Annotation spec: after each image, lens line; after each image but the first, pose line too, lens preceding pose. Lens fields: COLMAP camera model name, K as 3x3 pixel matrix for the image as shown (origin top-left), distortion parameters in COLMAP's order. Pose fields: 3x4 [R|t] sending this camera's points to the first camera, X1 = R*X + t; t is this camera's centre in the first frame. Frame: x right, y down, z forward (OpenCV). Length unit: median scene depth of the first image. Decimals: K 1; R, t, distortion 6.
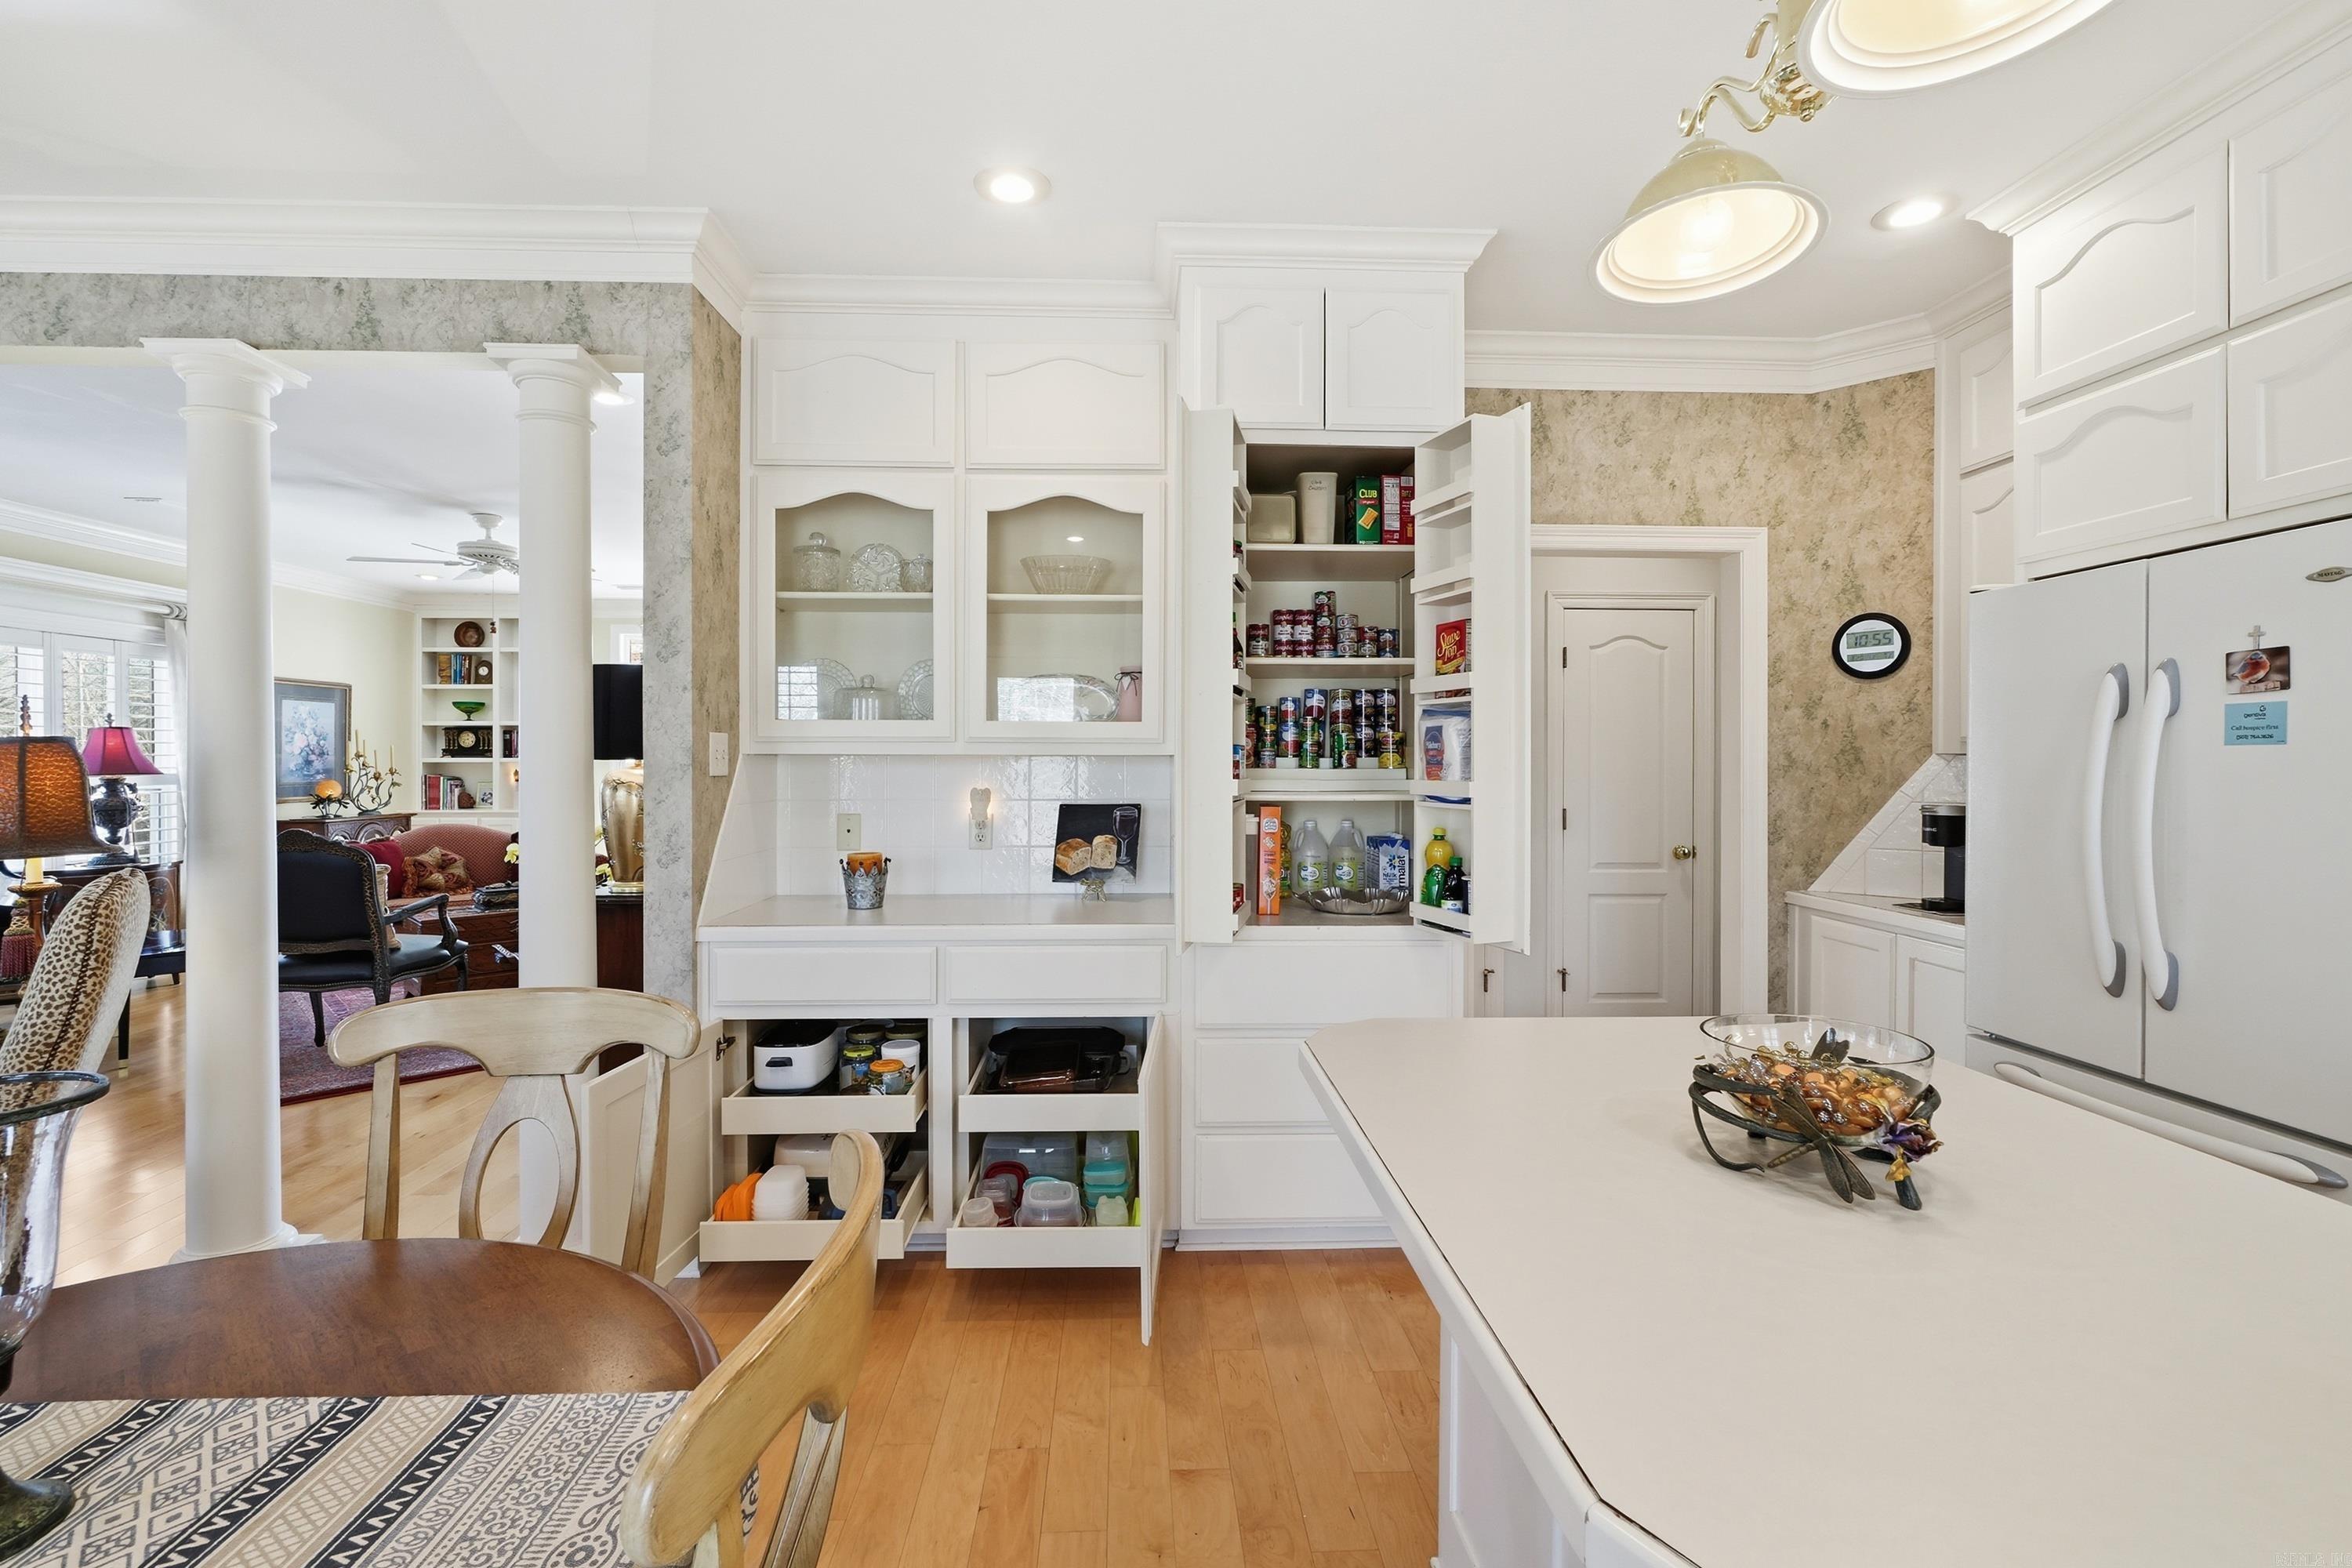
lens RADIAL K [[1028.2, 0, 1170.9], [0, 1028.2, 767.0], [0, 0, 1]] dist [-0.012356, 0.004237]
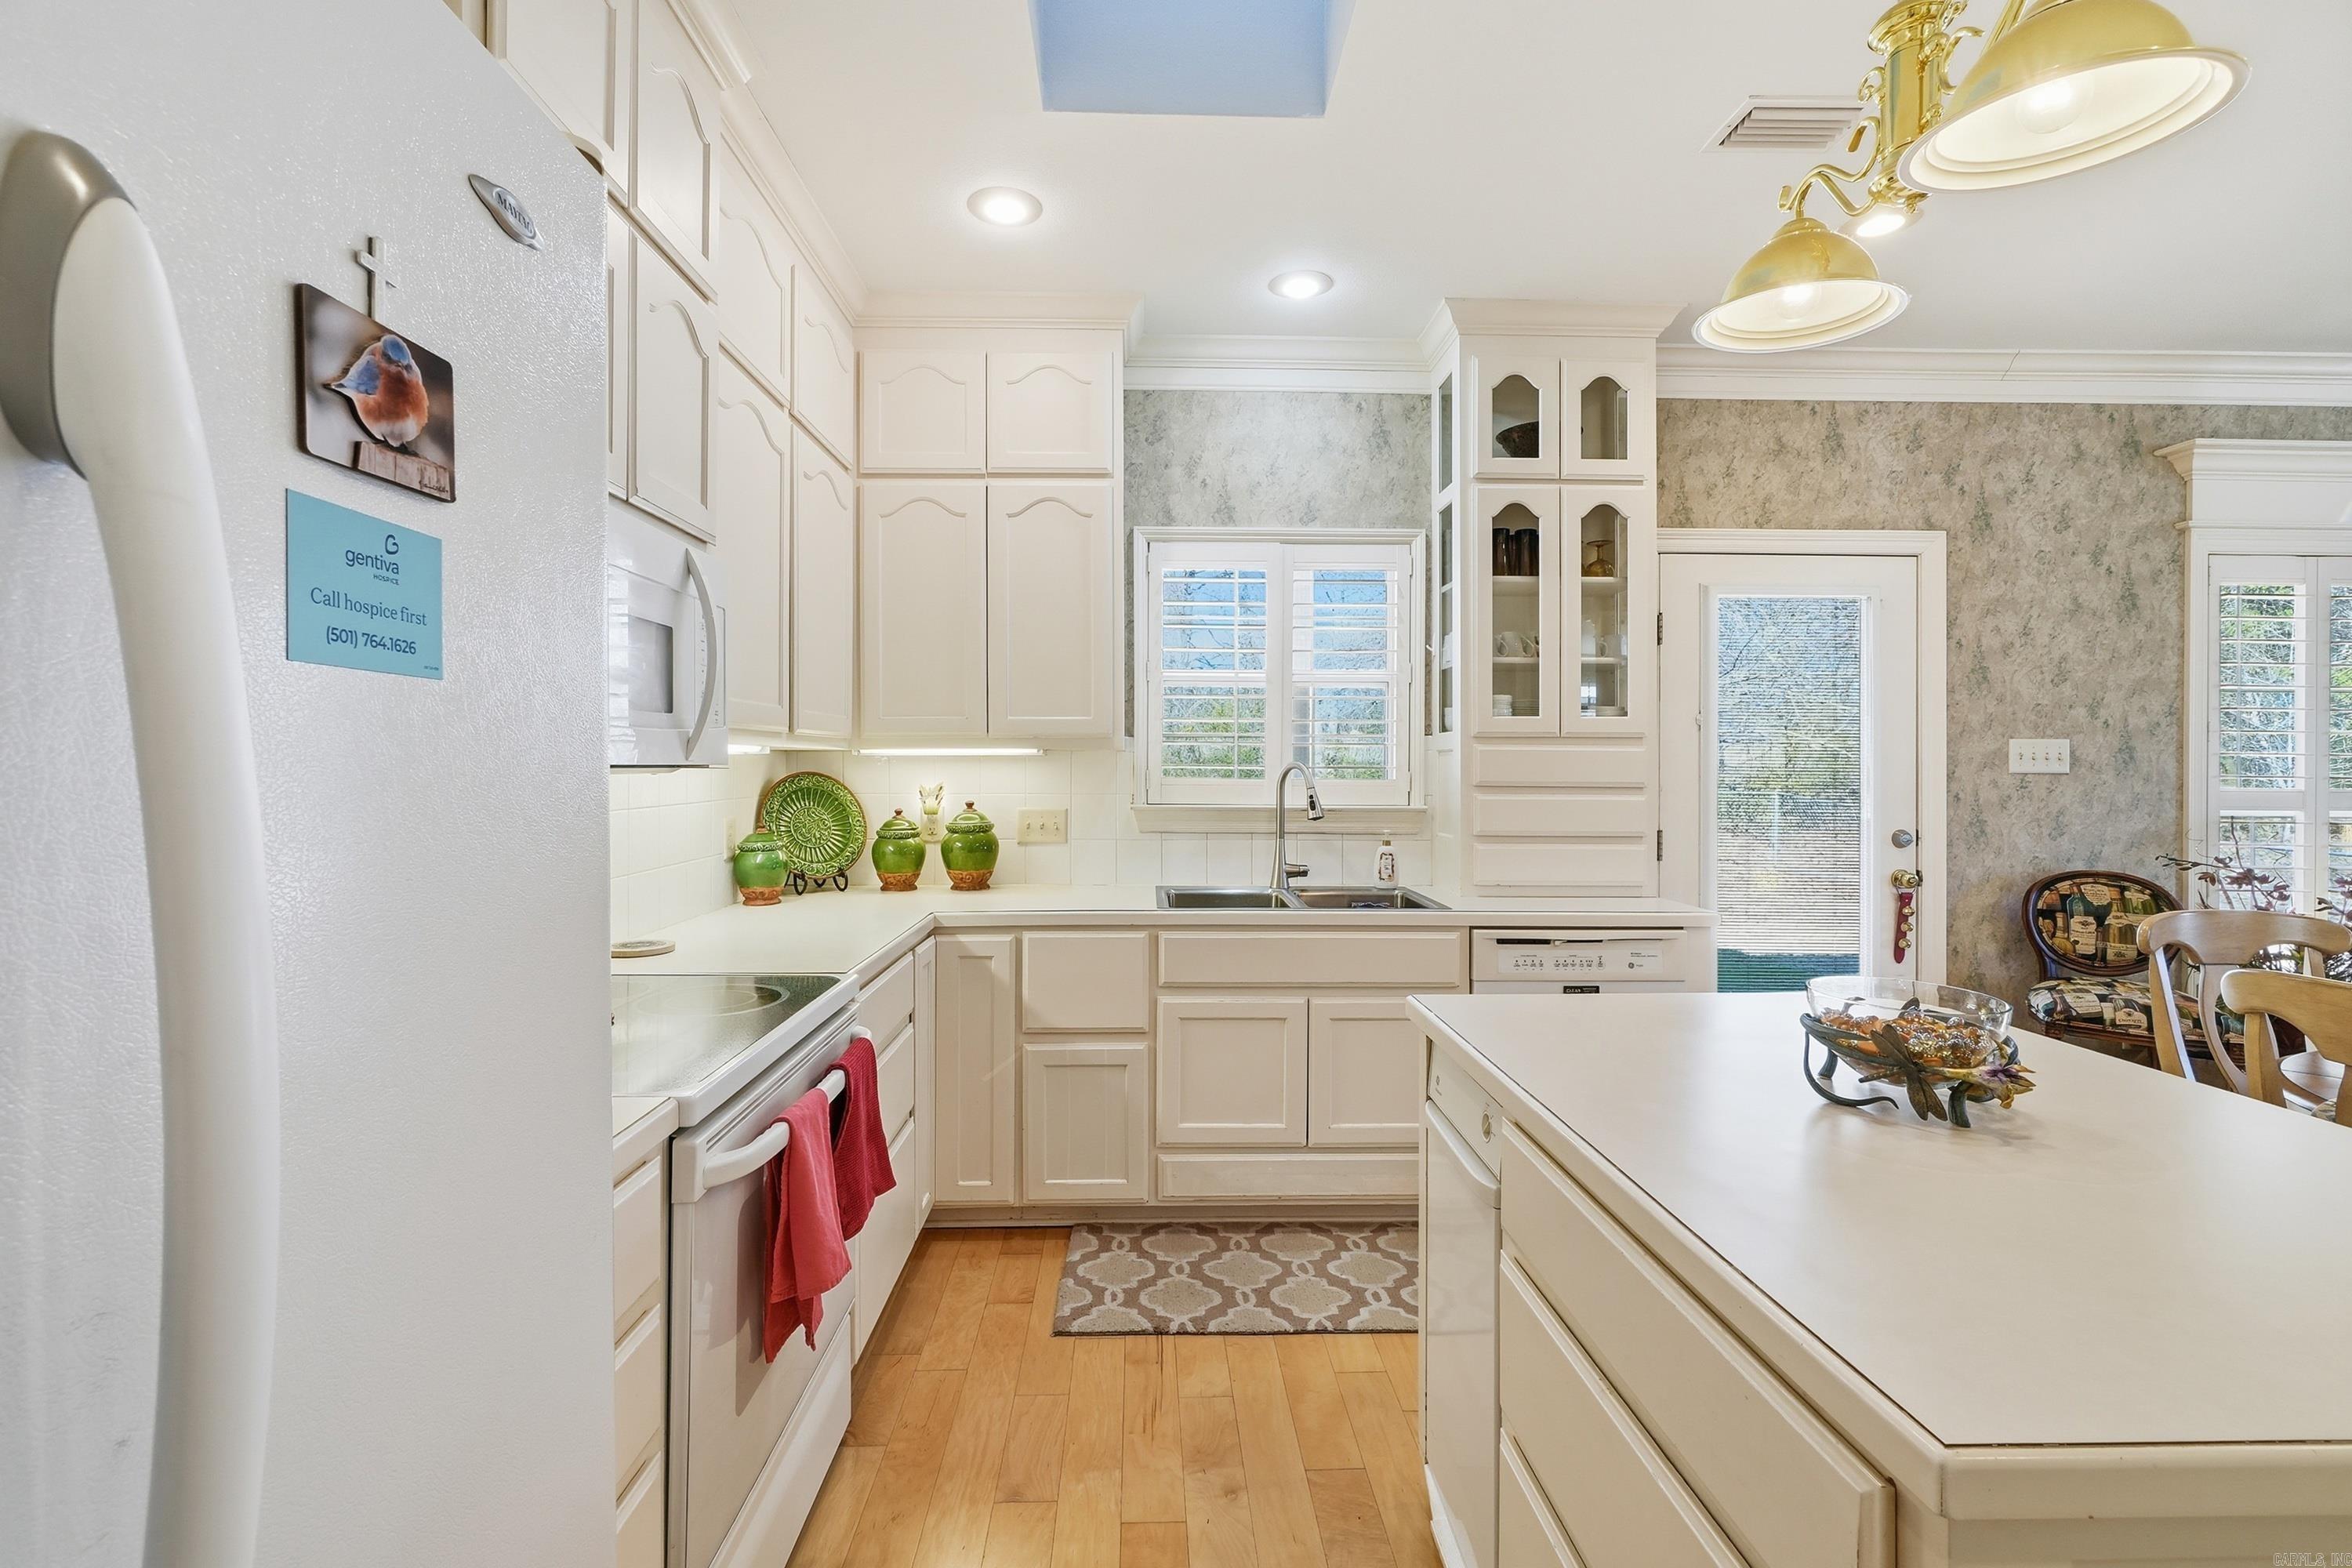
lens RADIAL K [[1028.2, 0, 1169.2], [0, 1028.2, 770.8], [0, 0, 1]] dist [-0.012356, 0.004237]
pose [[-0.999852, -0.005009, 0.016443, 0.572931], [-0.004863, 0.999949, 0.008877, 0.001378], [-0.016487, 0.008796, -0.999825, 0.864536]]
